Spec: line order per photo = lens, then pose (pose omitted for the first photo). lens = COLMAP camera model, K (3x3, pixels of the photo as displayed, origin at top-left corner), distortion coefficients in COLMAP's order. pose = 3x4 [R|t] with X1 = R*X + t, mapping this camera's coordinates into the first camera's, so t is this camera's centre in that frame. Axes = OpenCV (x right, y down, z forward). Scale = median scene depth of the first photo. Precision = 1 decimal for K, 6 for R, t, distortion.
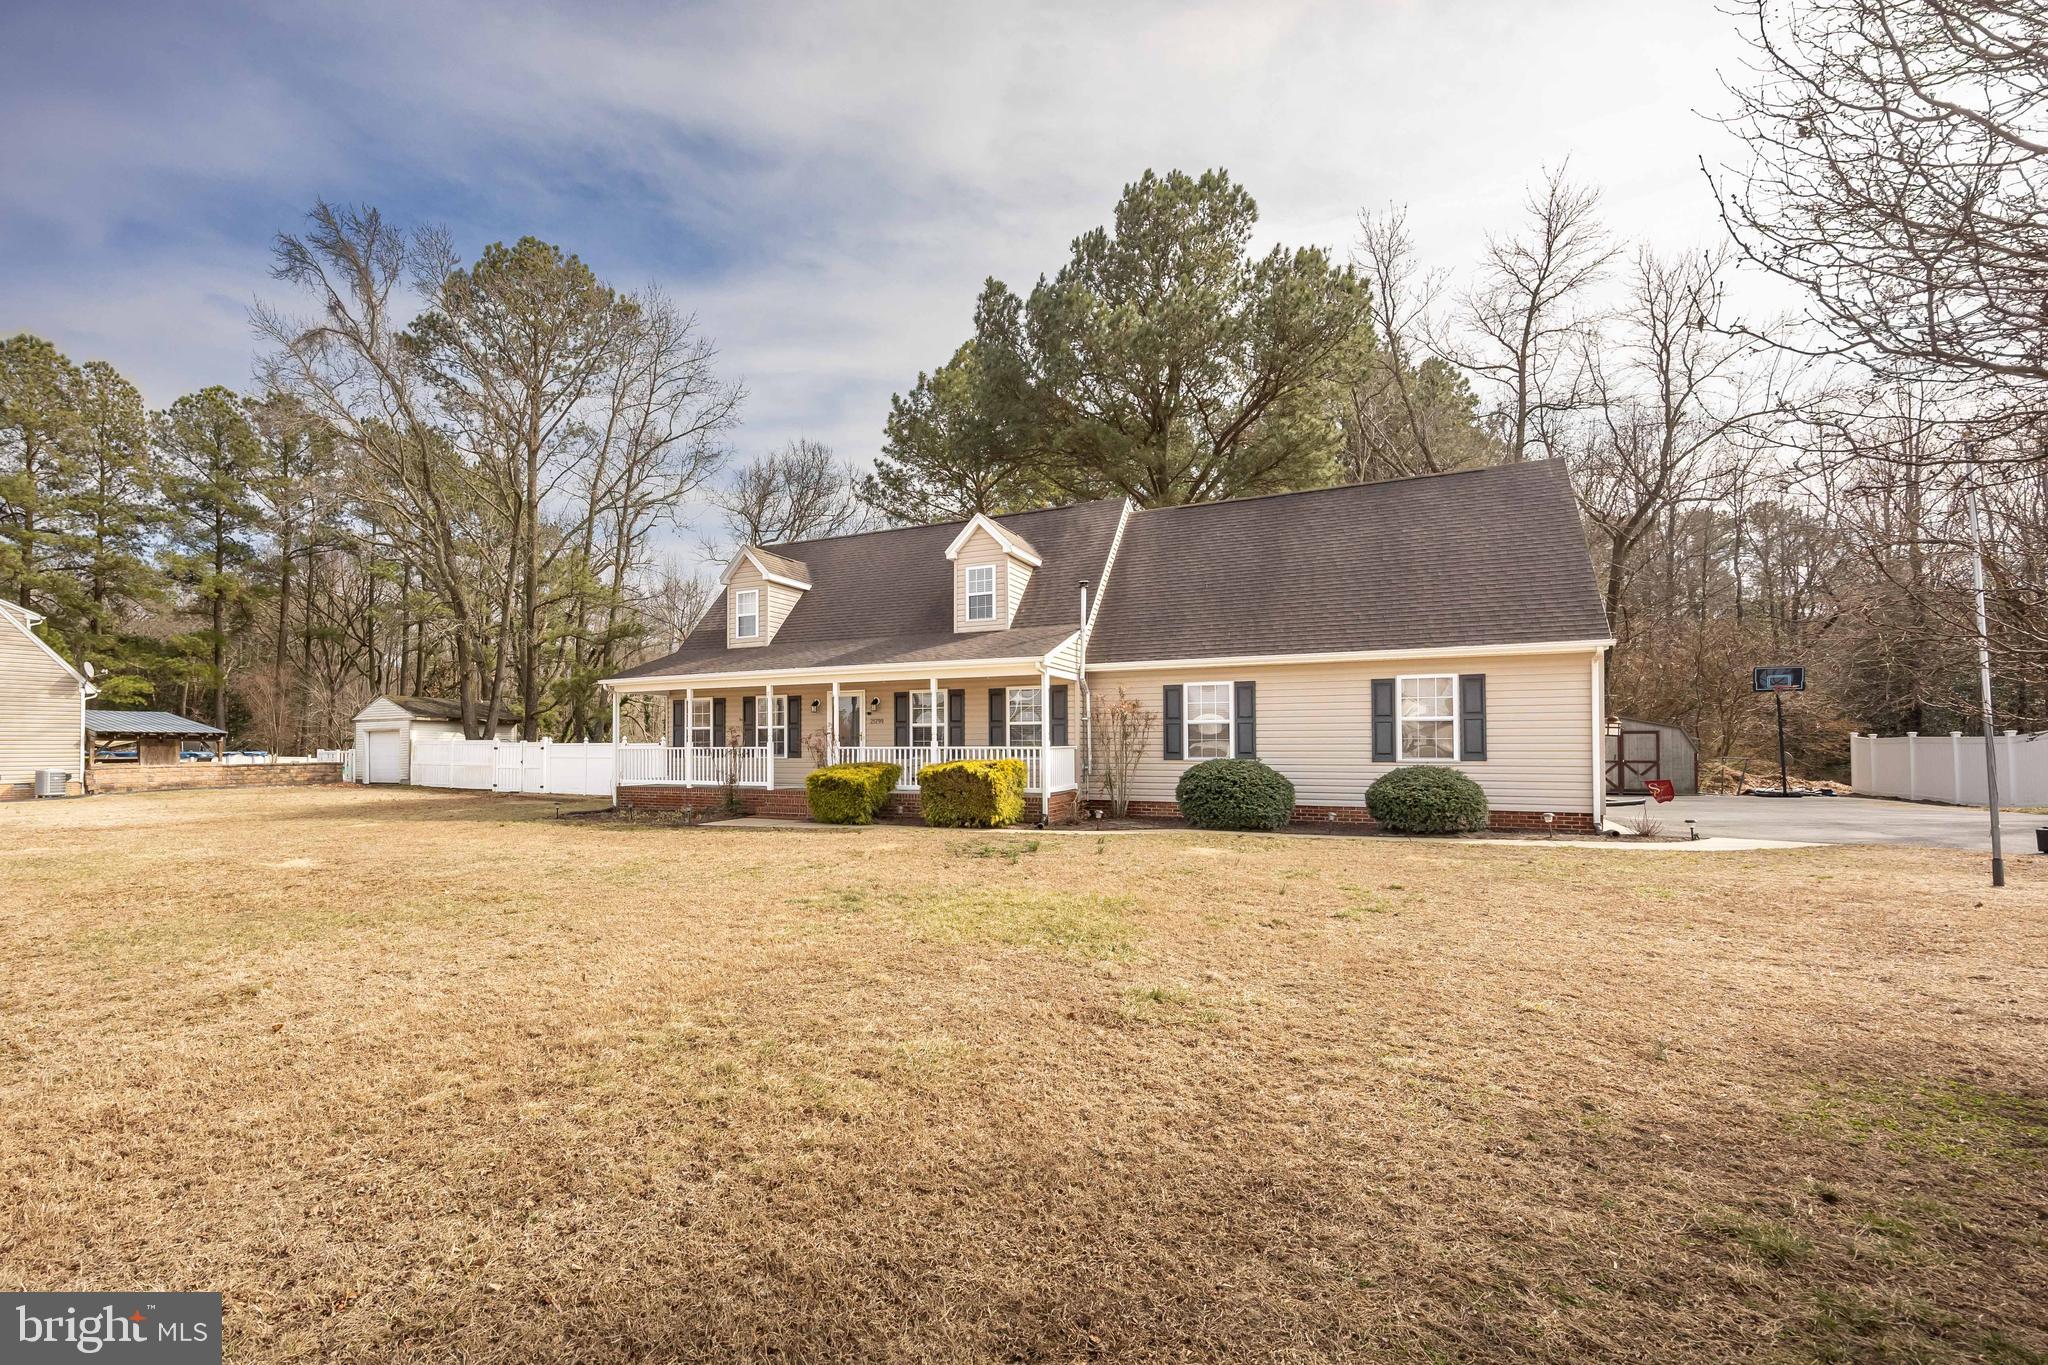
lens RADIAL K [[875.1, 0, 1015.1], [0, 875.1, 732.4], [0, 0, 1]] dist [0.002281, 0.000224]
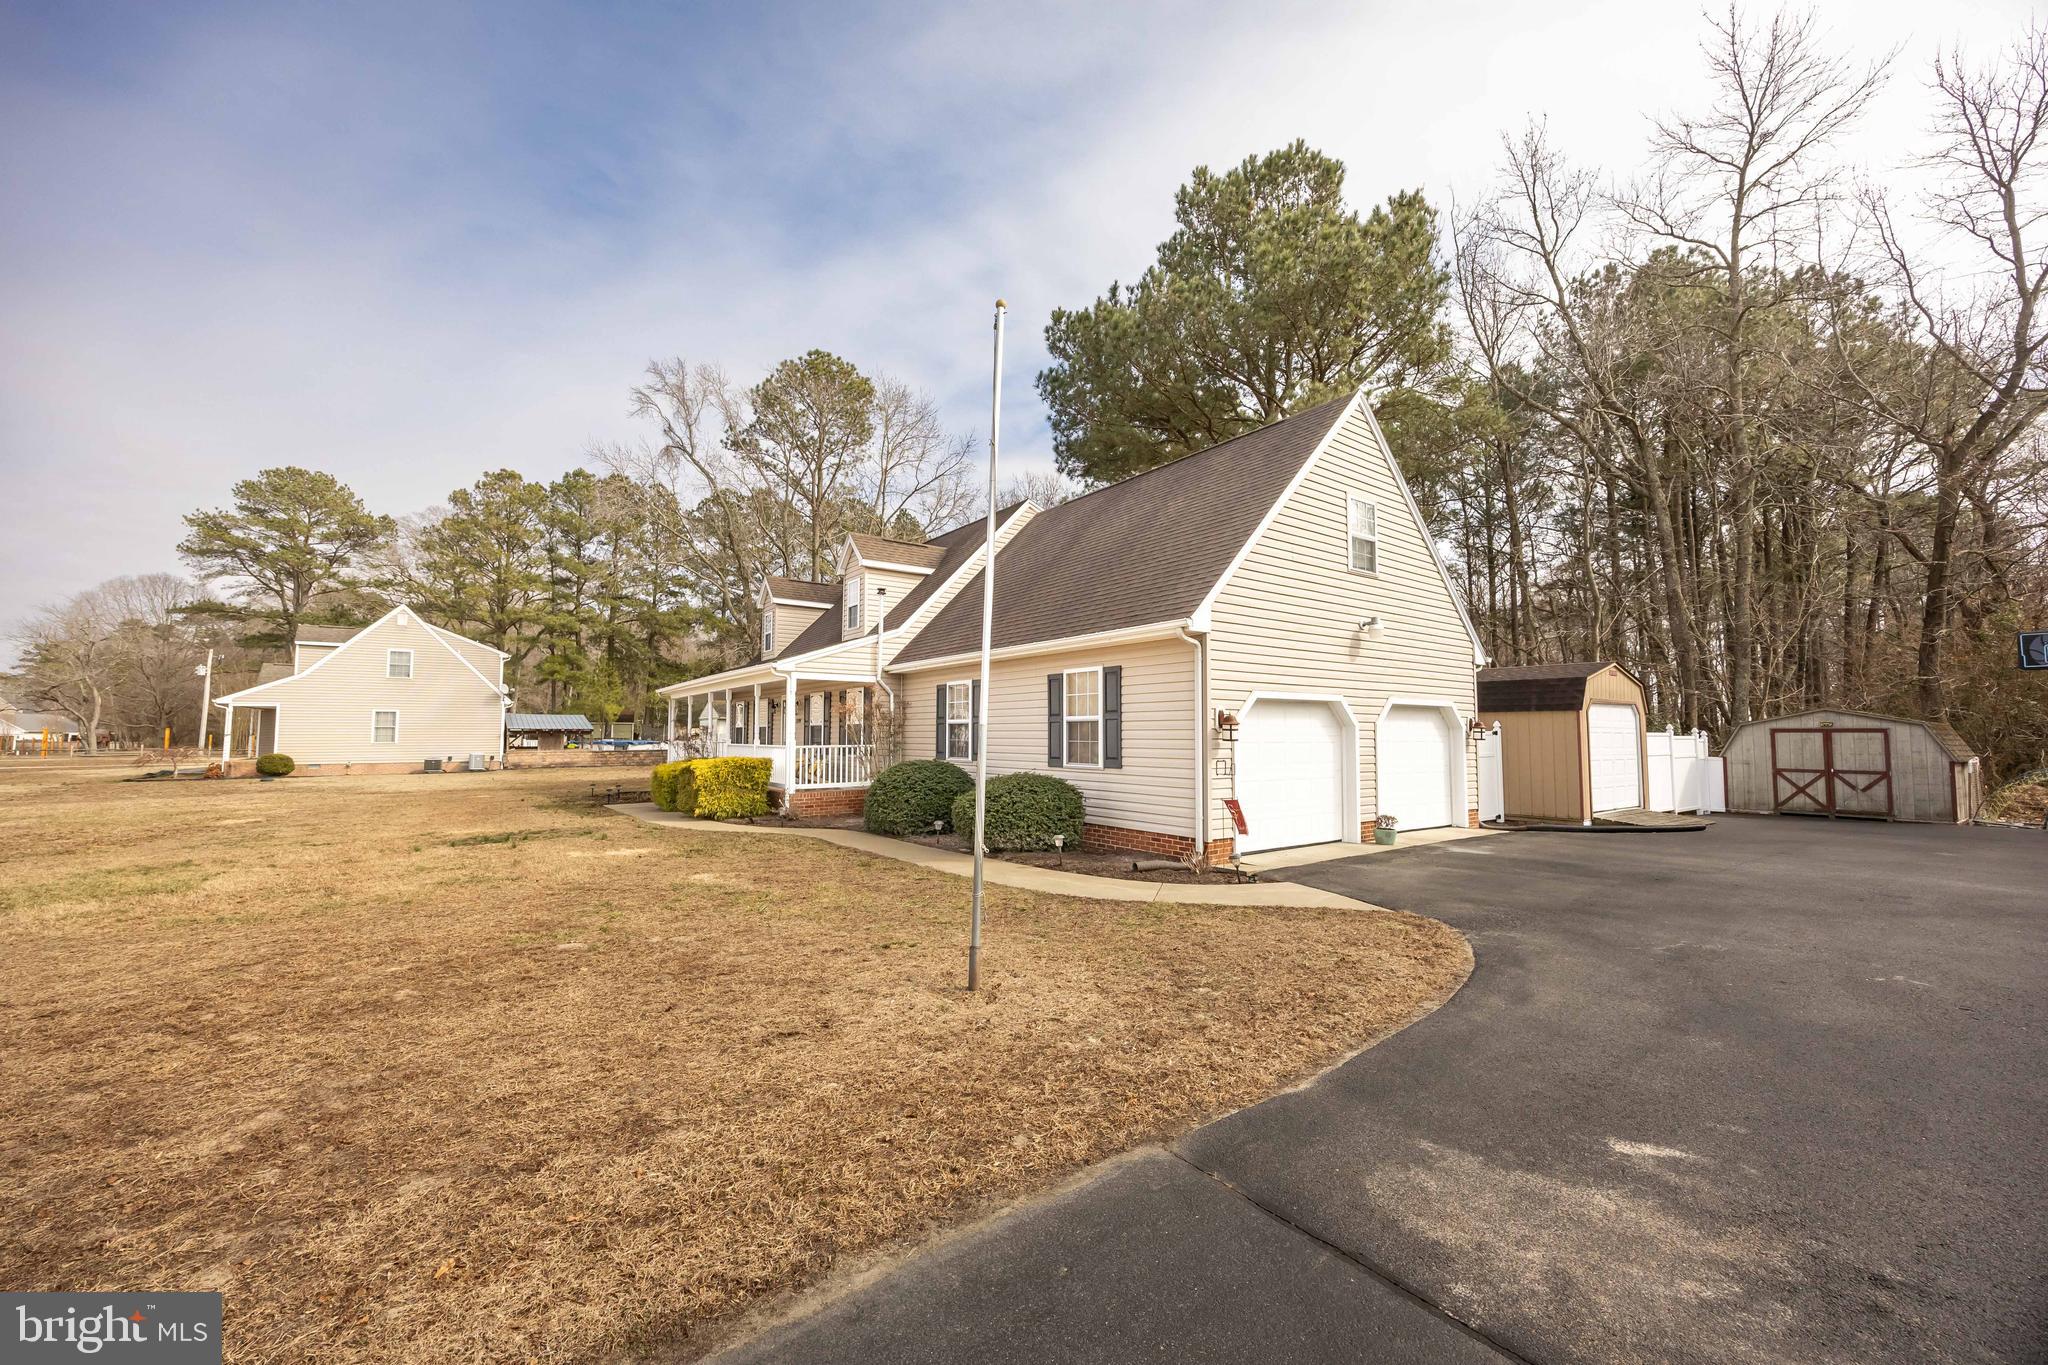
lens RADIAL K [[798.6, 0, 1023.8], [0, 798.6, 687.7], [0, 0, 1]] dist [-0.003649, -0.000136]
pose [[0.901778, -0.021612, -0.431659, 0.572587], [0.000563, 0.998807, -0.048831, -0.005514], [0.432200, 0.043791, 0.900714, 0.193942]]
